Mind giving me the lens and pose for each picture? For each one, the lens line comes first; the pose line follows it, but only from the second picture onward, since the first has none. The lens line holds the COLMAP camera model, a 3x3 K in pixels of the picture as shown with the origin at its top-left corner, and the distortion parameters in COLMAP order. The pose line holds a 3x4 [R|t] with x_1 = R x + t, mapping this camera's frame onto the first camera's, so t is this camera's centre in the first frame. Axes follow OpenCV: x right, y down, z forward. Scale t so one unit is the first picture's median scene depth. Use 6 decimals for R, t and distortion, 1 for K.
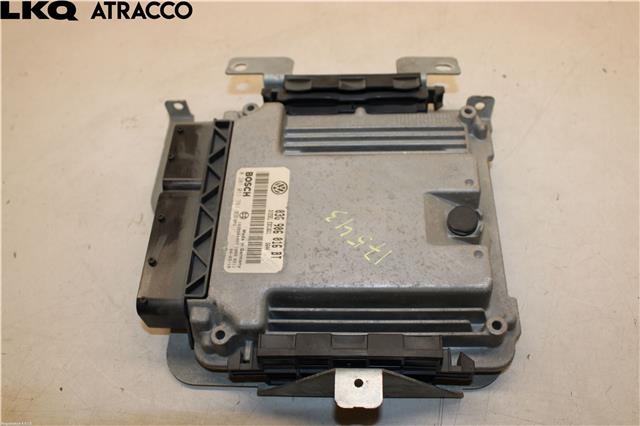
lens RADIAL K [[600.0, 0, 319.7], [0, 600.0, 212.1], [0, 0, 1]] dist [-0.099640, 0.000000]
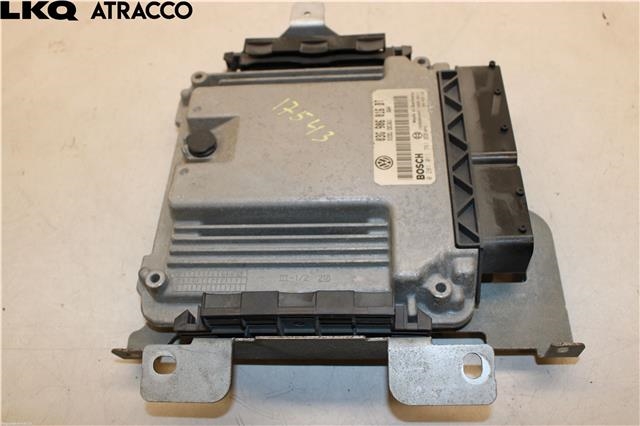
lens RADIAL K [[600.0, 0, 319.4], [0, 600.0, 213.3], [0, 0, 1]] dist [-0.099640, 0.000000]
pose [[-0.988349, 0.085499, 0.125918, -0.080594], [0.083849, -0.384581, 0.919275, -0.951183], [0.127023, 0.919123, 0.372931, 0.736348]]
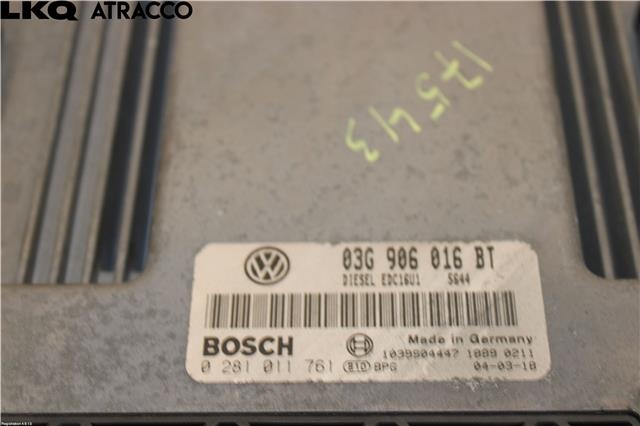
lens RADIAL K [[1112.6, 0, 321.4], [0, 1112.6, 212.8], [0, 0, 1]] dist [0.021824, 0.000000]
pose [[-0.025441, -0.760368, 0.648994, -0.484170], [0.852604, 0.322450, 0.411208, -0.301949], [-0.521938, 0.563796, 0.640089, 0.560771]]
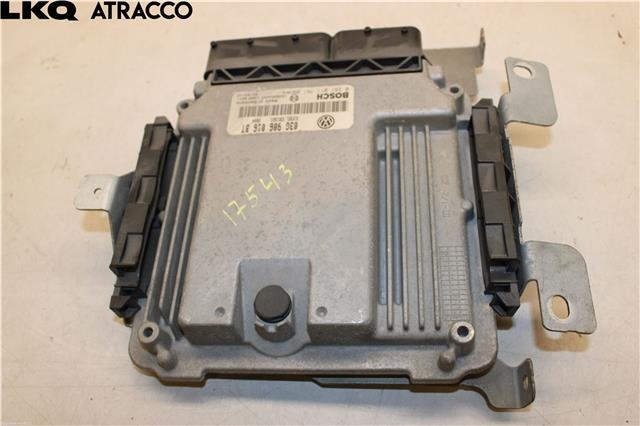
lens RADIAL K [[600.0, 0, 320.3], [0, 600.0, 213.0], [0, 0, 1]] dist [-0.099640, 0.000000]
pose [[-0.001619, 0.884858, -0.465859, 0.506074], [-0.753074, 0.305426, 0.582748, -0.548784], [0.657934, 0.351770, 0.665868, 0.436142]]
